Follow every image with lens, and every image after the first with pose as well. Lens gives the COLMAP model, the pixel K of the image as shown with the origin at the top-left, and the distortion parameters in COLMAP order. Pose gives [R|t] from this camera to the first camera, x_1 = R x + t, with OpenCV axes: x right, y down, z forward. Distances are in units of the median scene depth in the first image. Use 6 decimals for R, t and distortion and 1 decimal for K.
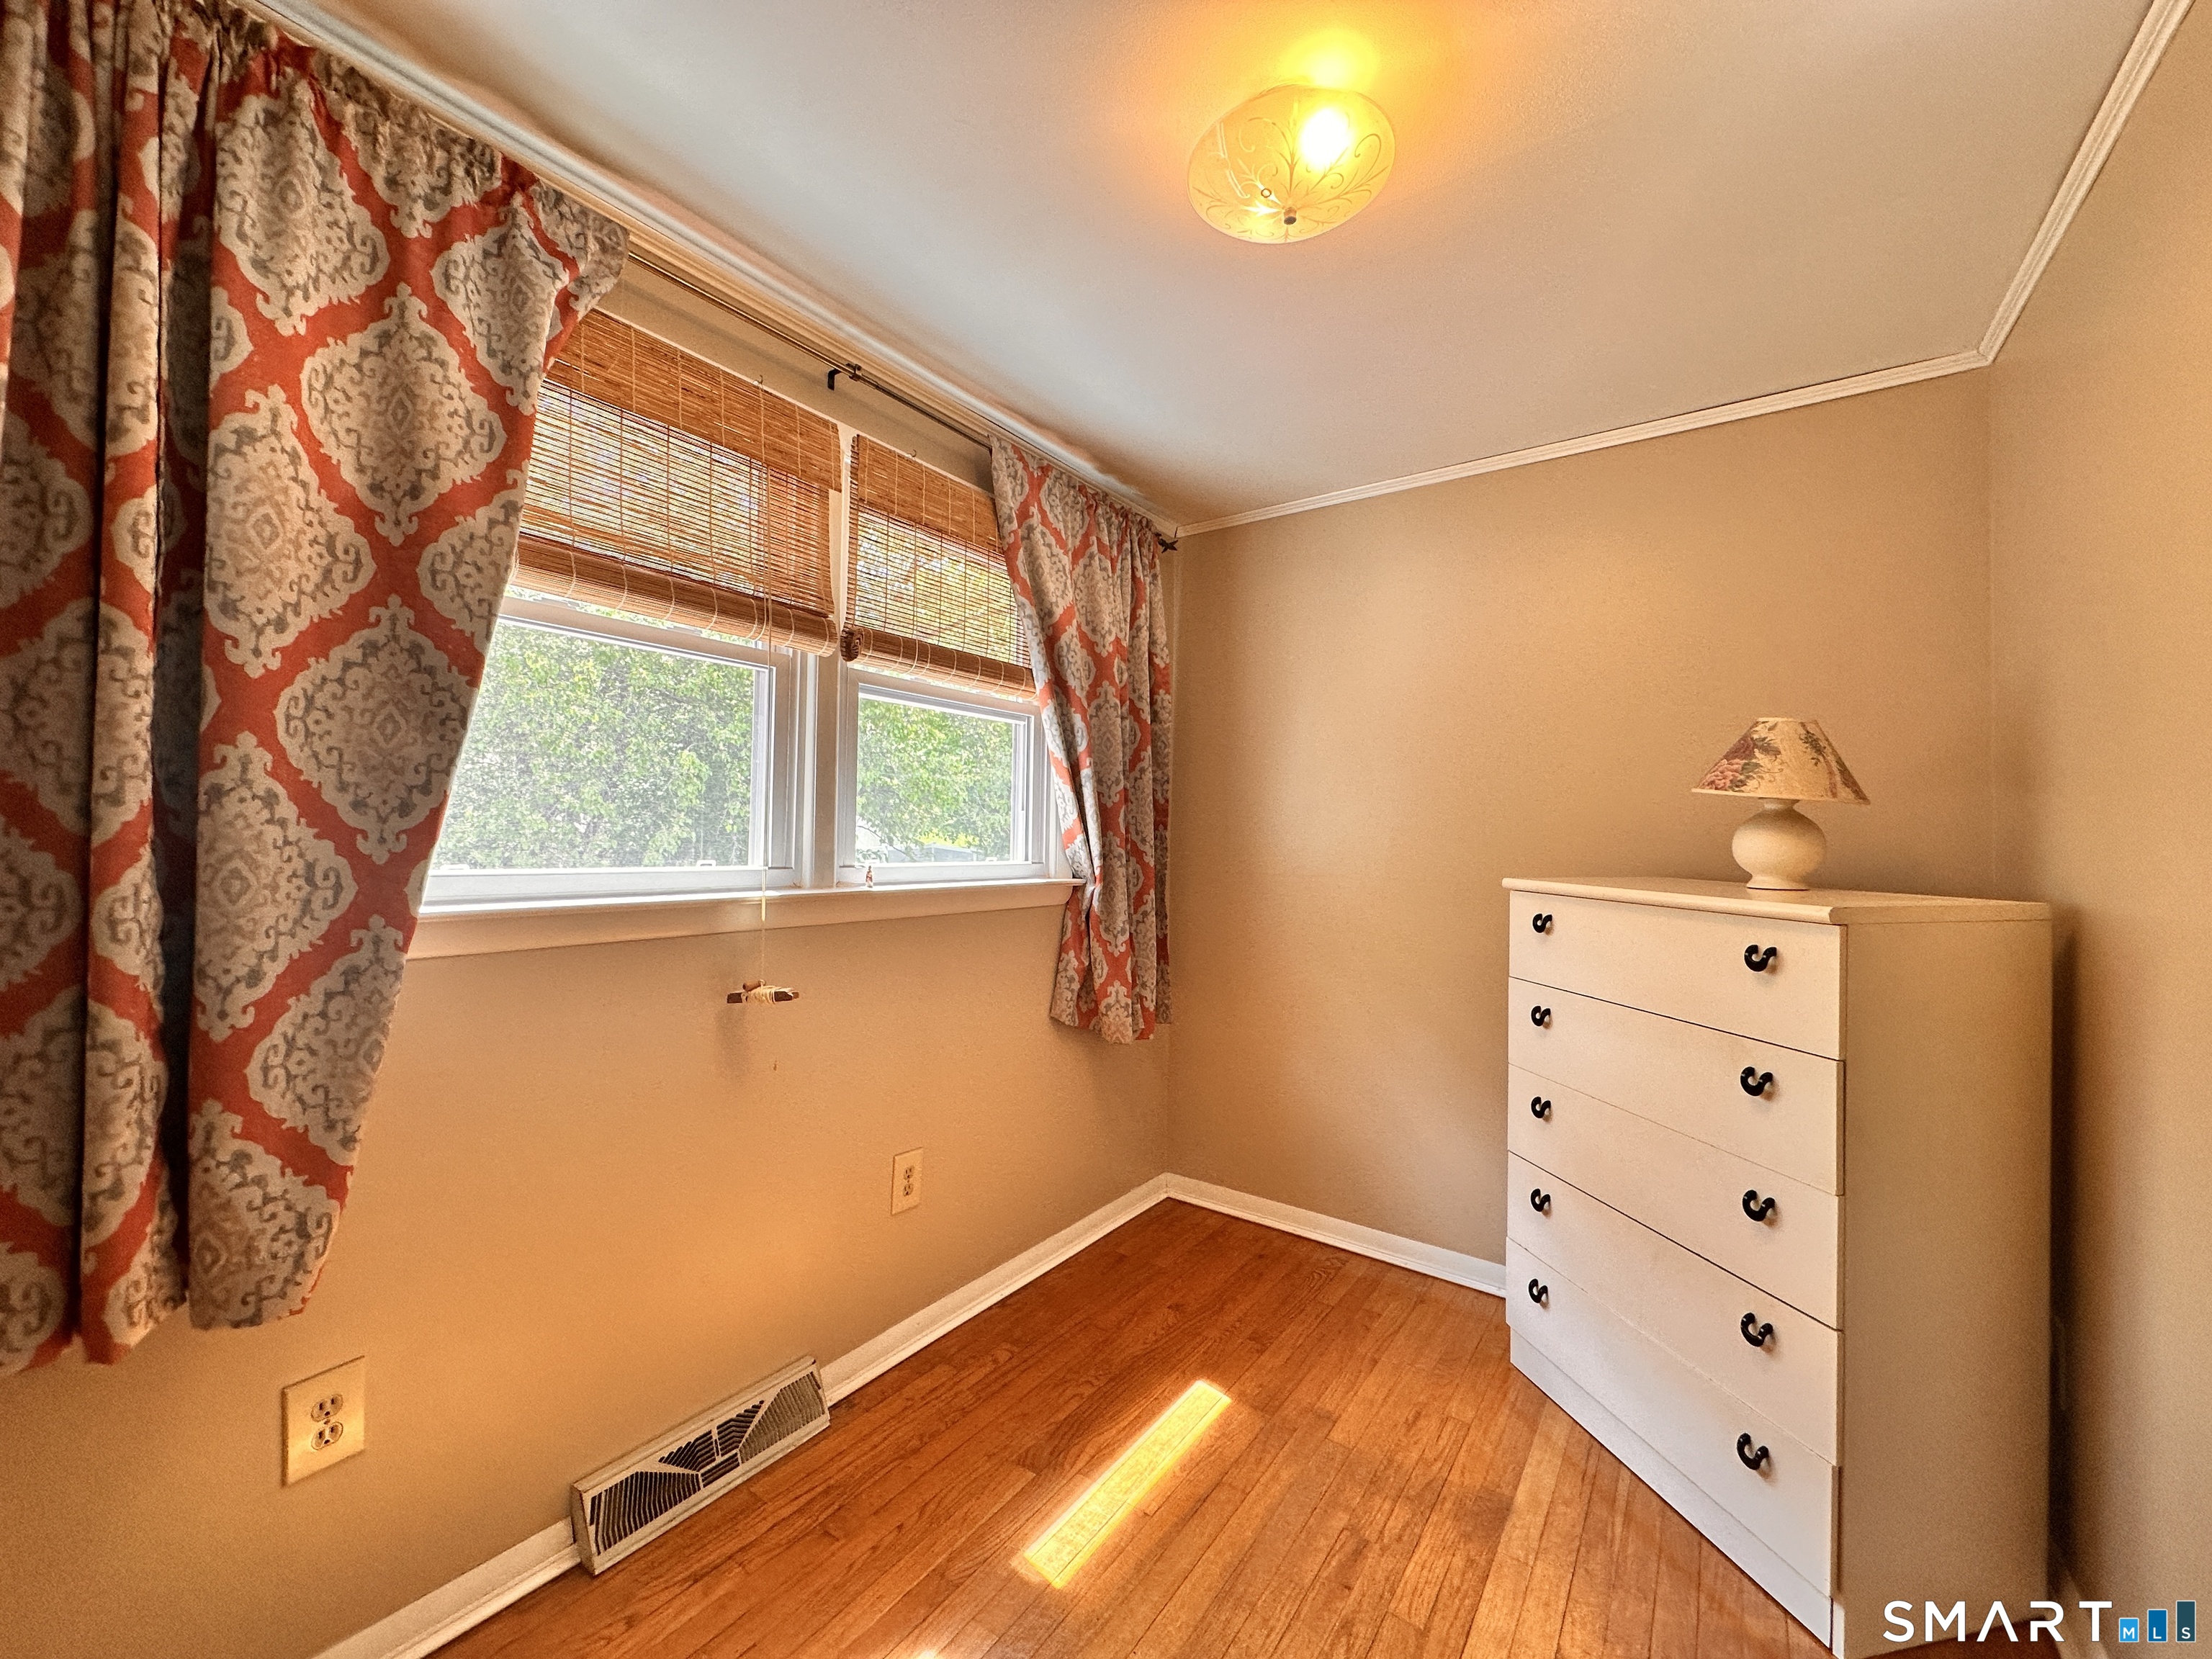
lens RADIAL K [[882.7, 0, 1106.0], [0, 882.7, 829.5], [0, 0, 1]] dist [-0.003205, 0.000954]
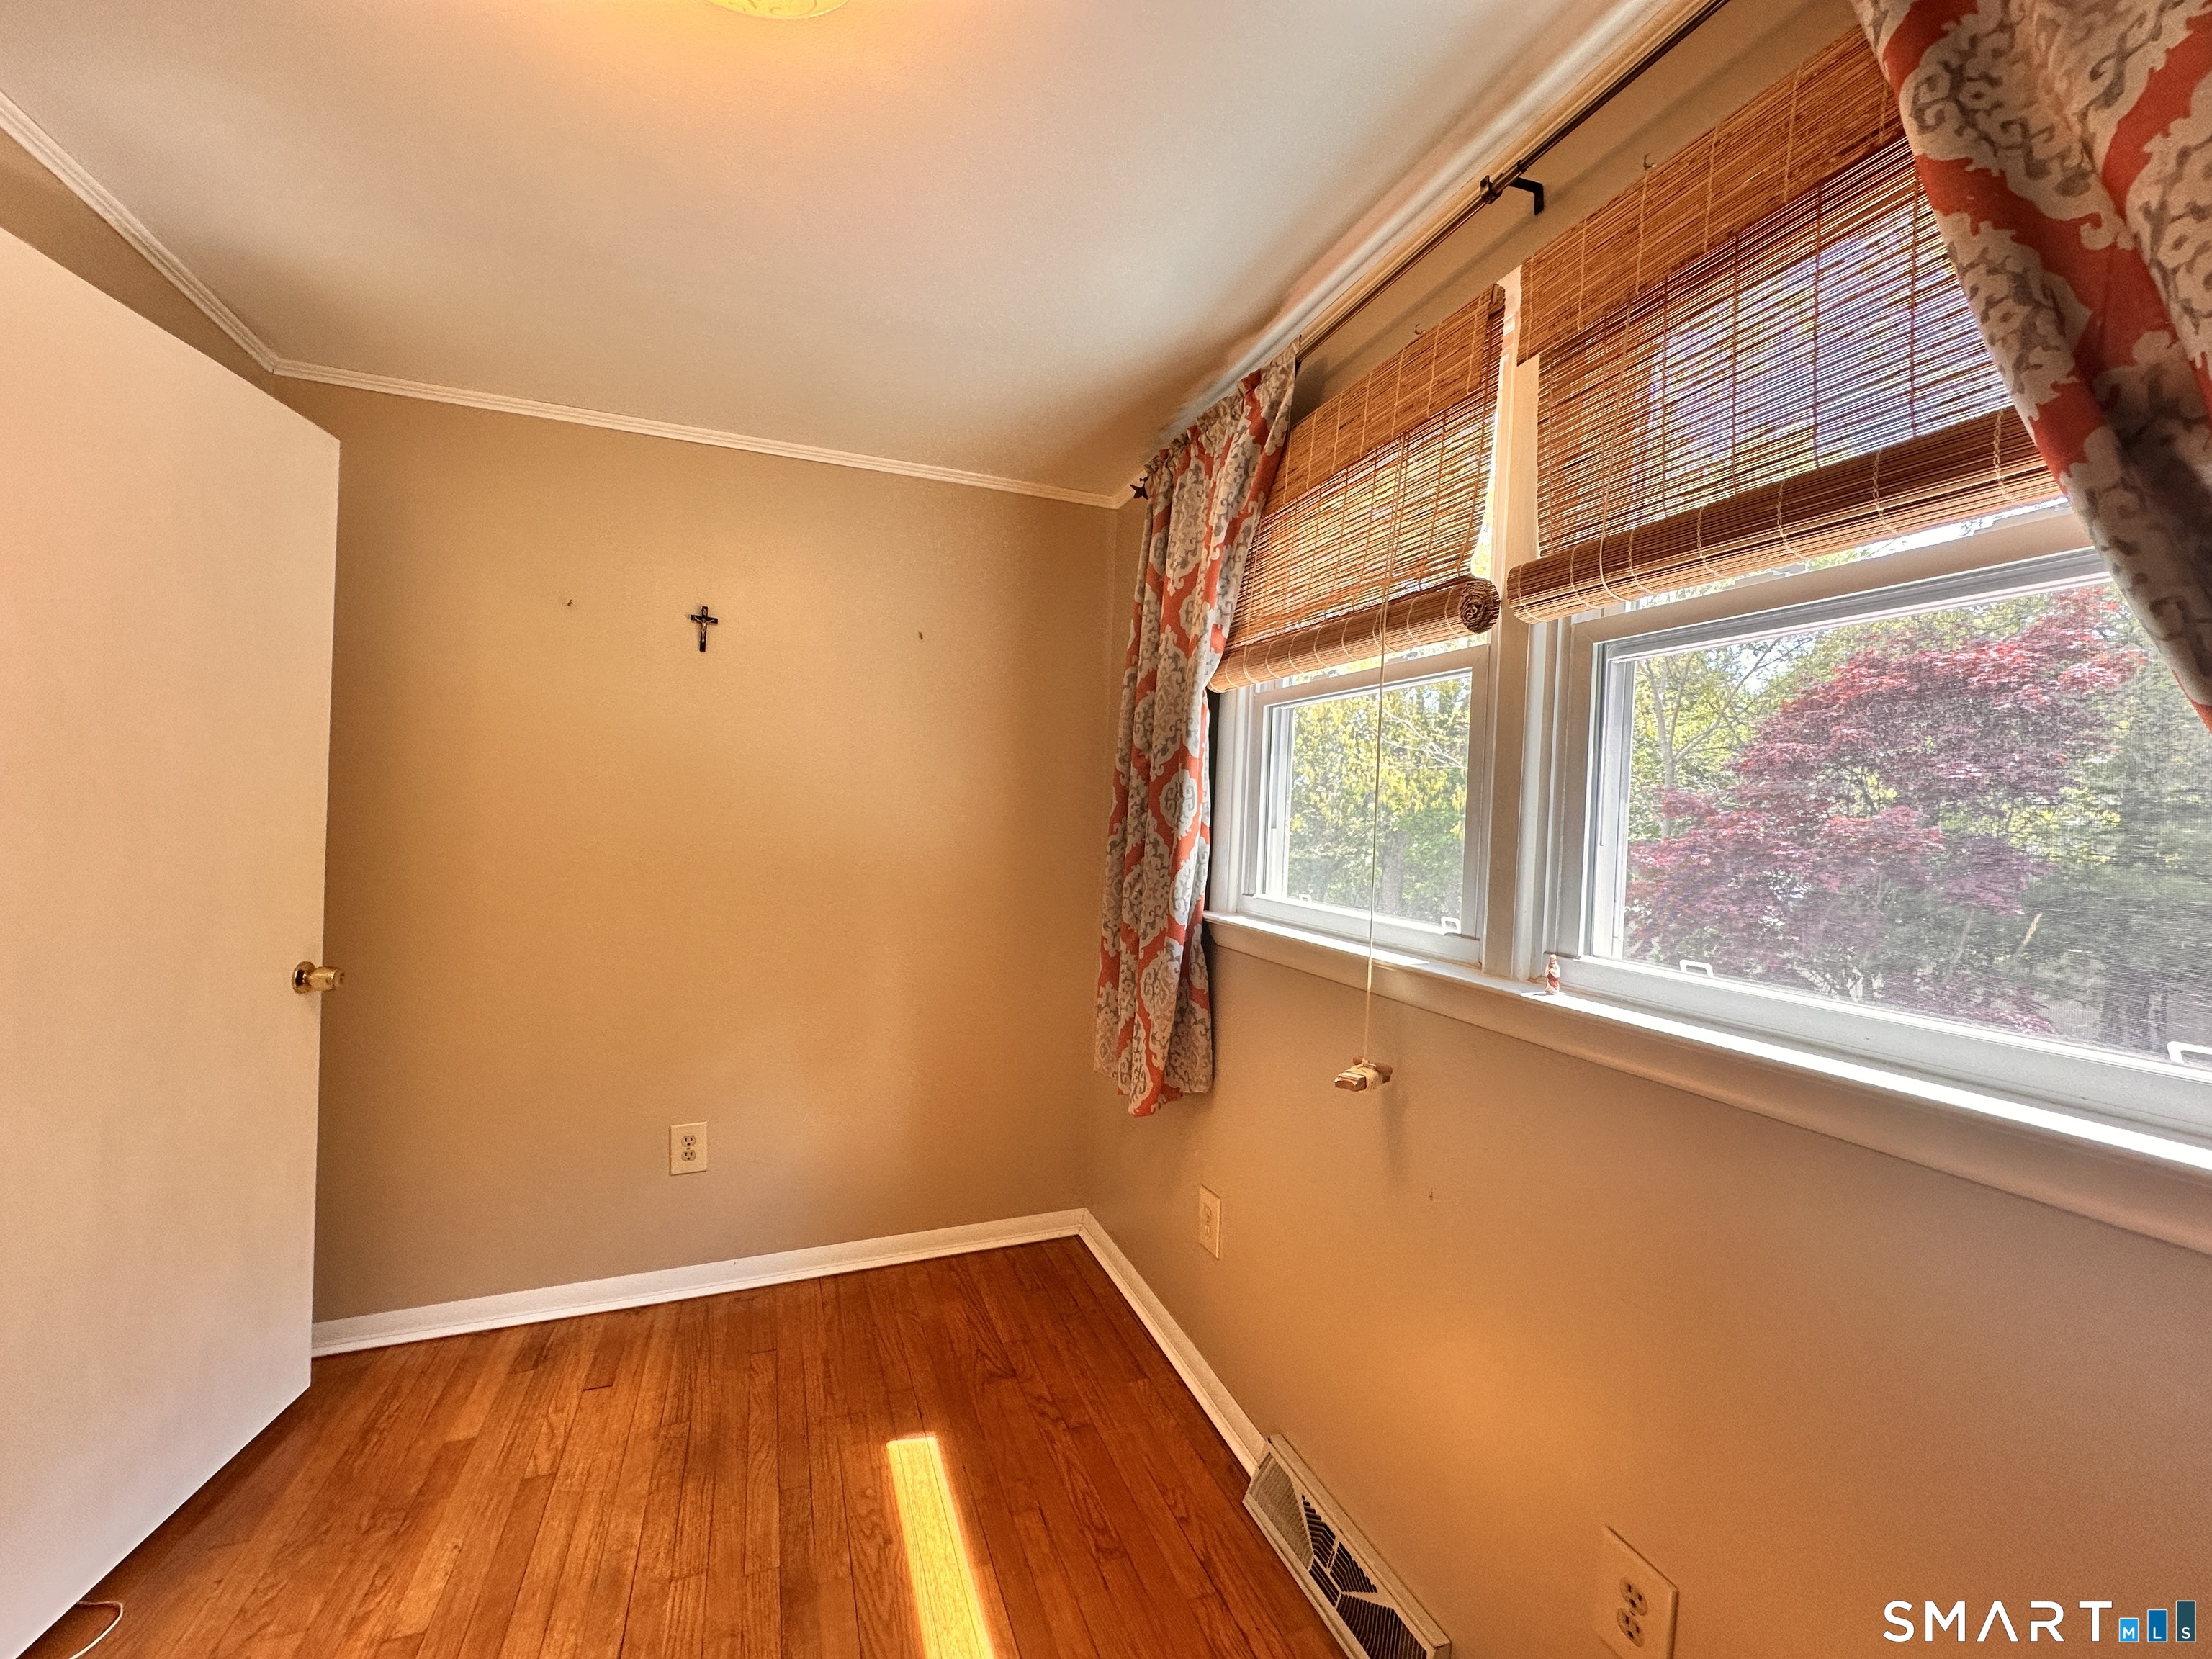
lens RADIAL K [[882.7, 0, 1106.0], [0, 882.7, 829.5], [0, 0, 1]] dist [-0.003205, 0.000954]
pose [[-0.553925, -0.022614, -0.832259, 0.473654], [-0.037648, 0.999289, -0.002095, -0.038769], [0.831715, 0.030172, -0.554383, 1.332837]]
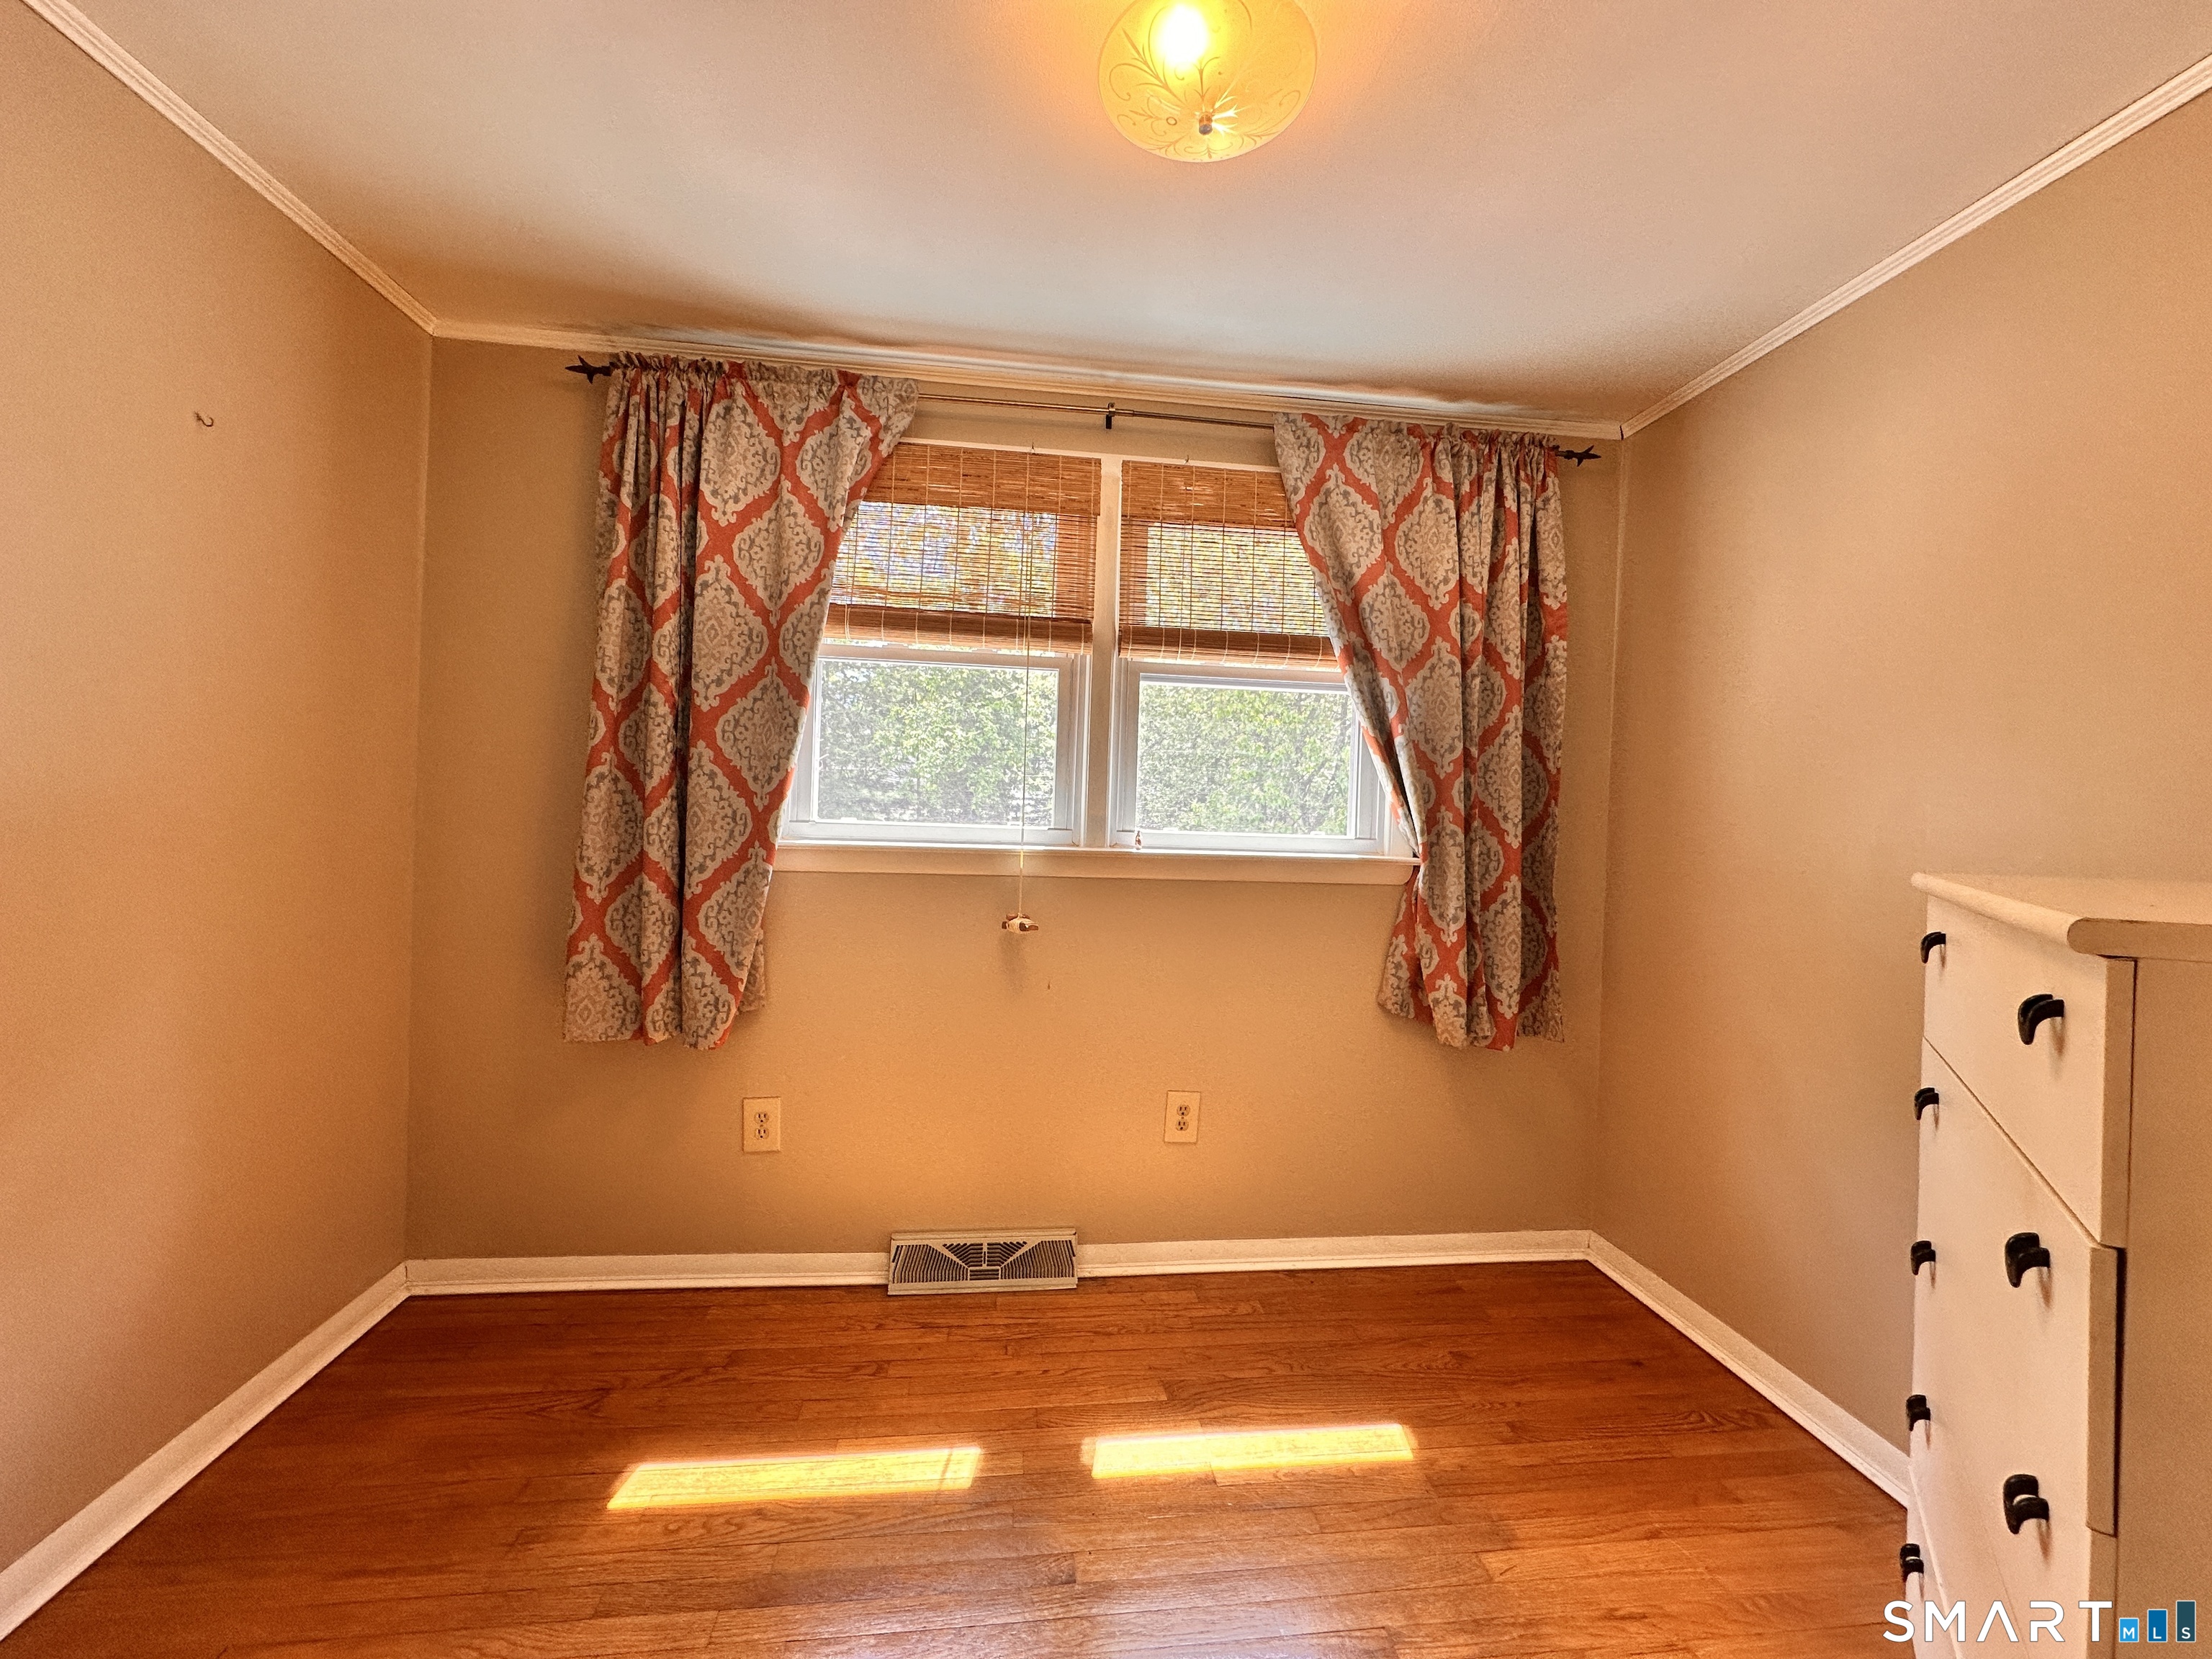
lens RADIAL K [[882.7, 0, 1106.0], [0, 882.7, 829.5], [0, 0, 1]] dist [-0.003205, 0.000954]
pose [[0.671677, 0.016129, -0.740669, 0.690915], [-0.013270, 0.999865, 0.009739, 0.035248], [0.740725, 0.003287, 0.671800, 0.240687]]
